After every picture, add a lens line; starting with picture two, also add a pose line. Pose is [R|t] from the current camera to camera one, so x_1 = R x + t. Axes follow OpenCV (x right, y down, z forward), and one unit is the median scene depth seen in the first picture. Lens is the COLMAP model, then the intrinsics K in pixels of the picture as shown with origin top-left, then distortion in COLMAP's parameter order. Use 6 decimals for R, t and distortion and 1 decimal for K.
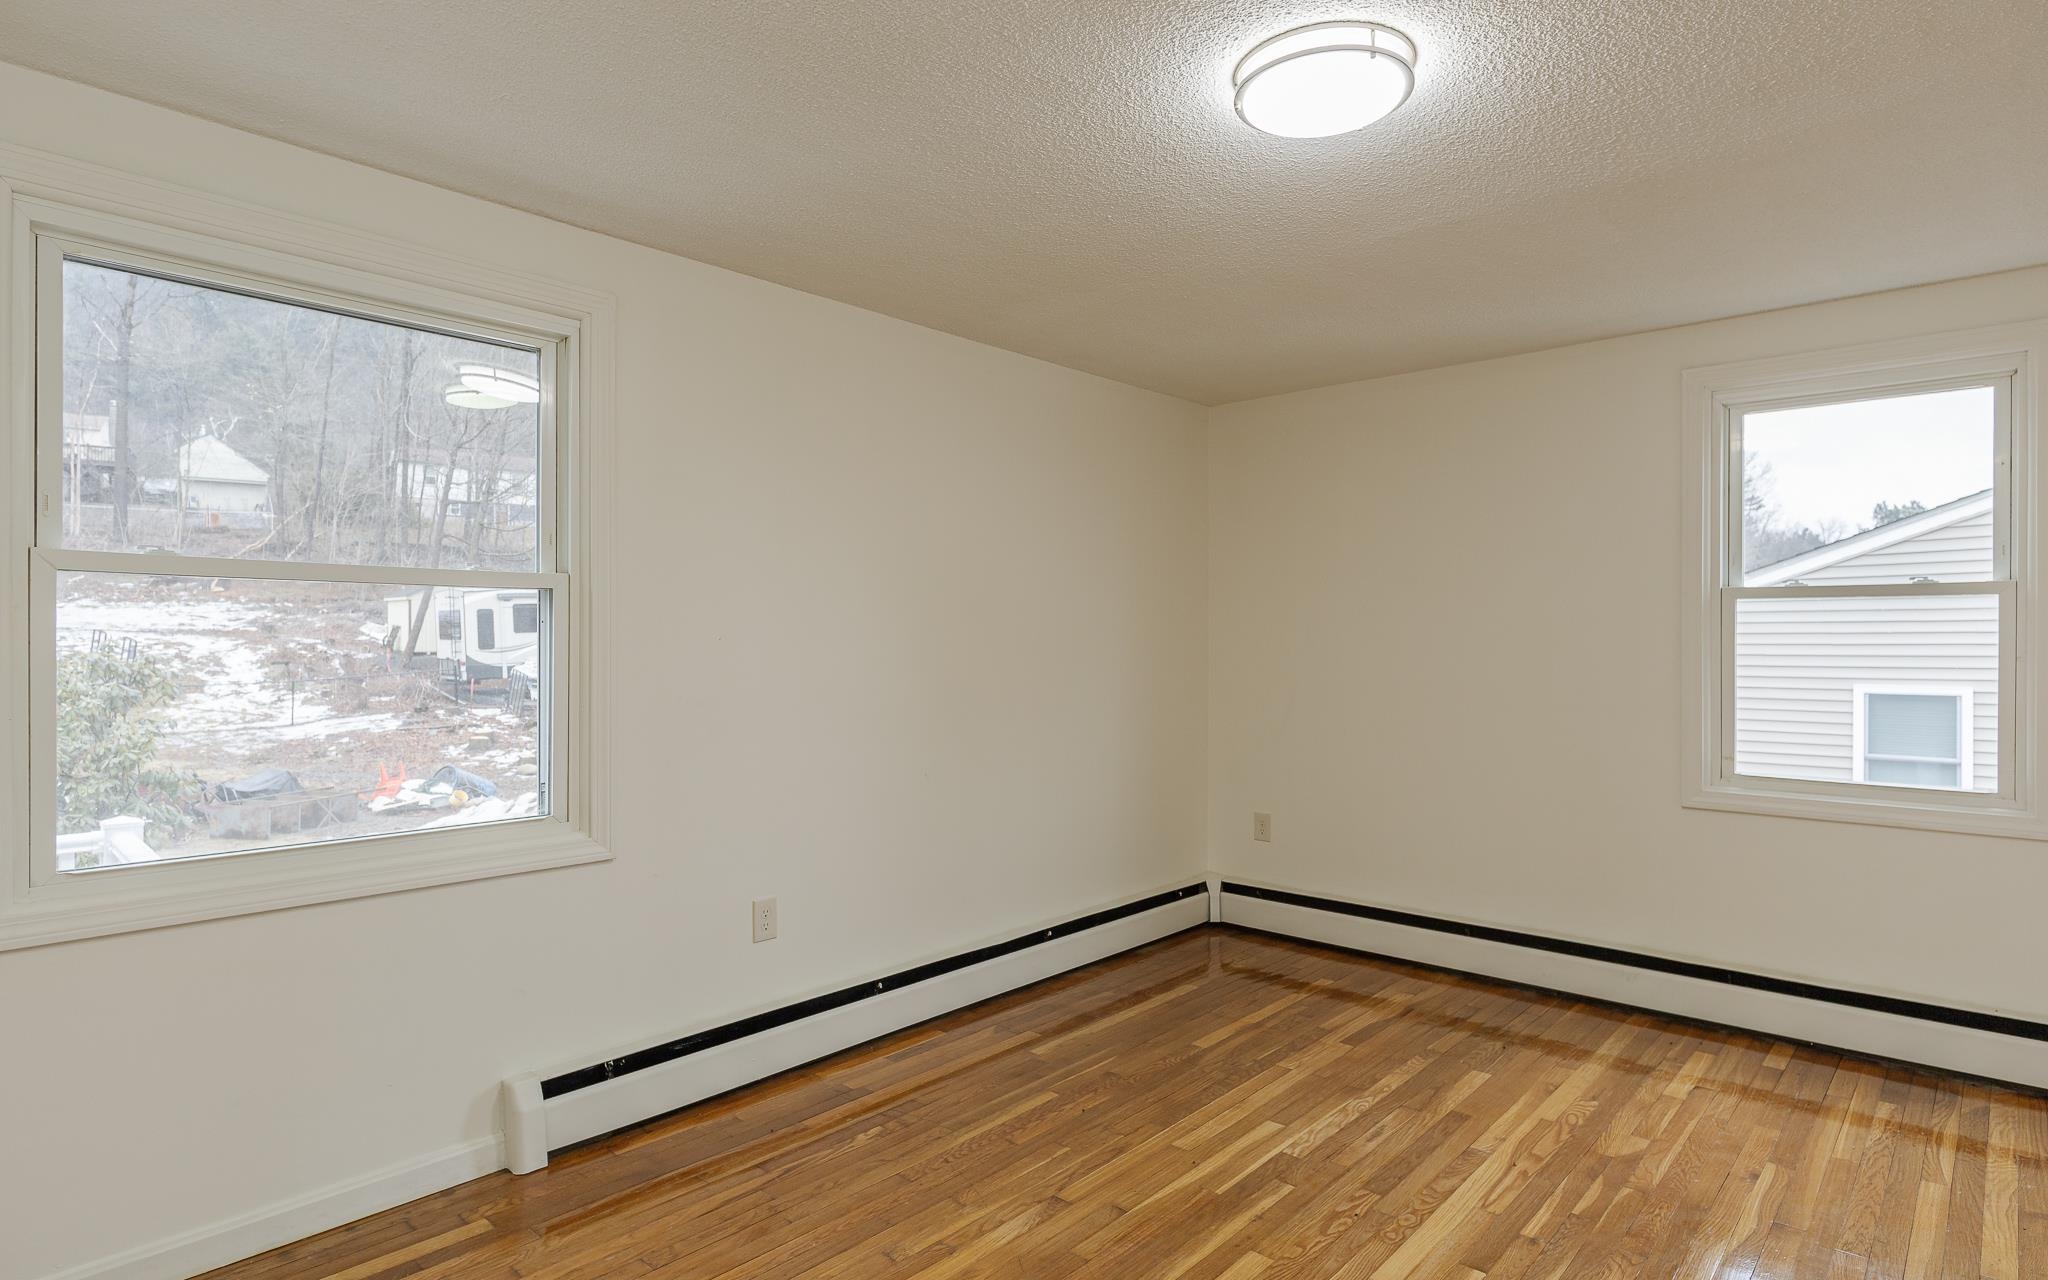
lens RADIAL K [[1082.6, 0, 1016.4], [0, 1082.6, 610.1], [0, 0, 1]] dist [0.001861, 0.000262]
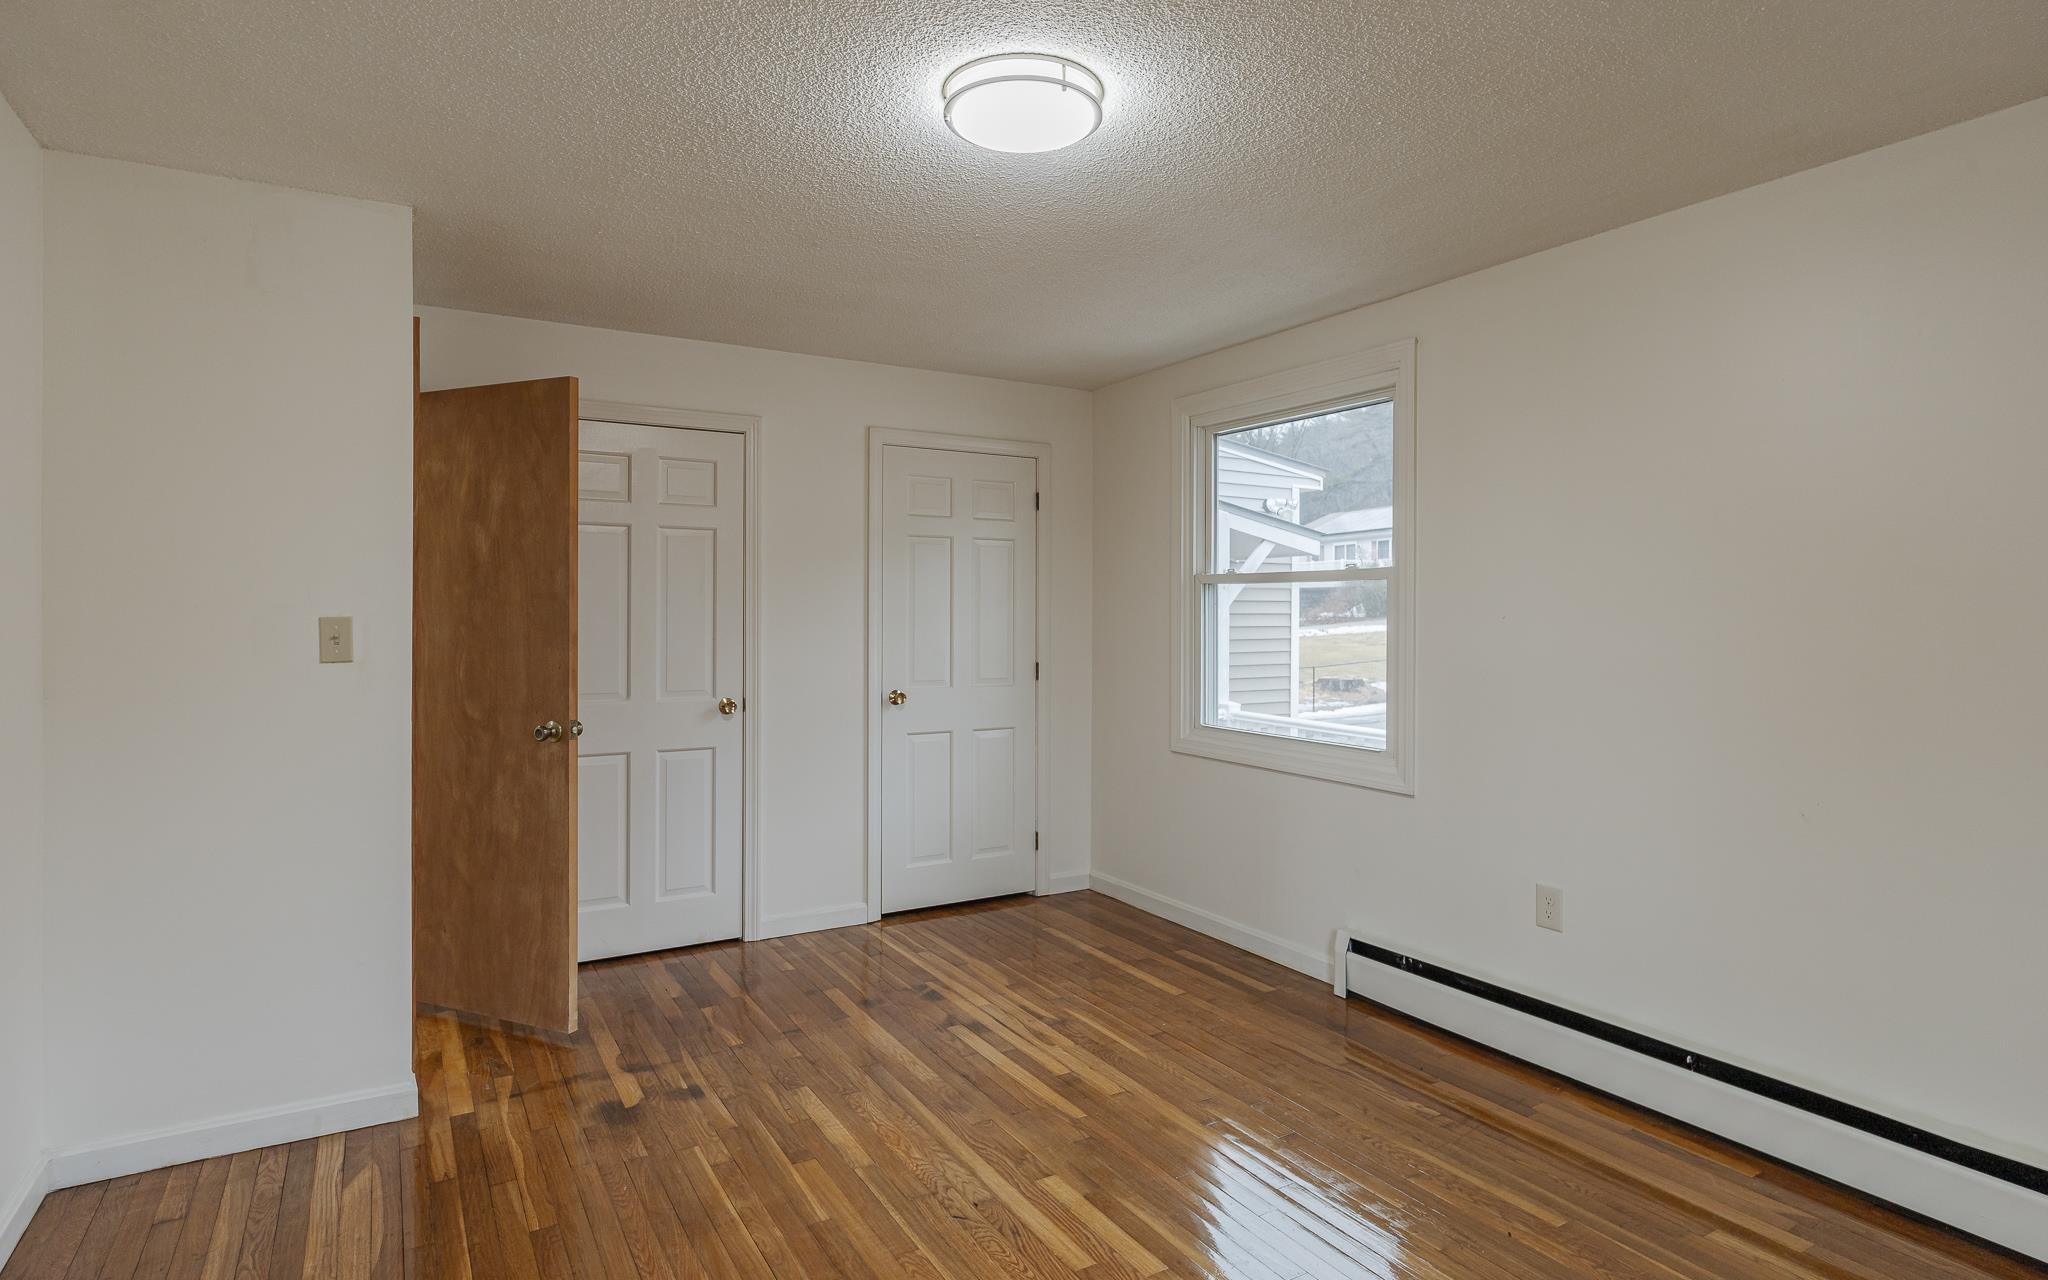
lens RADIAL K [[1082.6, 0, 1016.4], [0, 1082.6, 610.1], [0, 0, 1]] dist [0.001861, 0.000262]
pose [[-0.293758, -0.007844, -0.955848, 0.884522], [0.018398, 0.999735, -0.013859, 0.028839], [0.955703, -0.021657, -0.293536, 0.894707]]
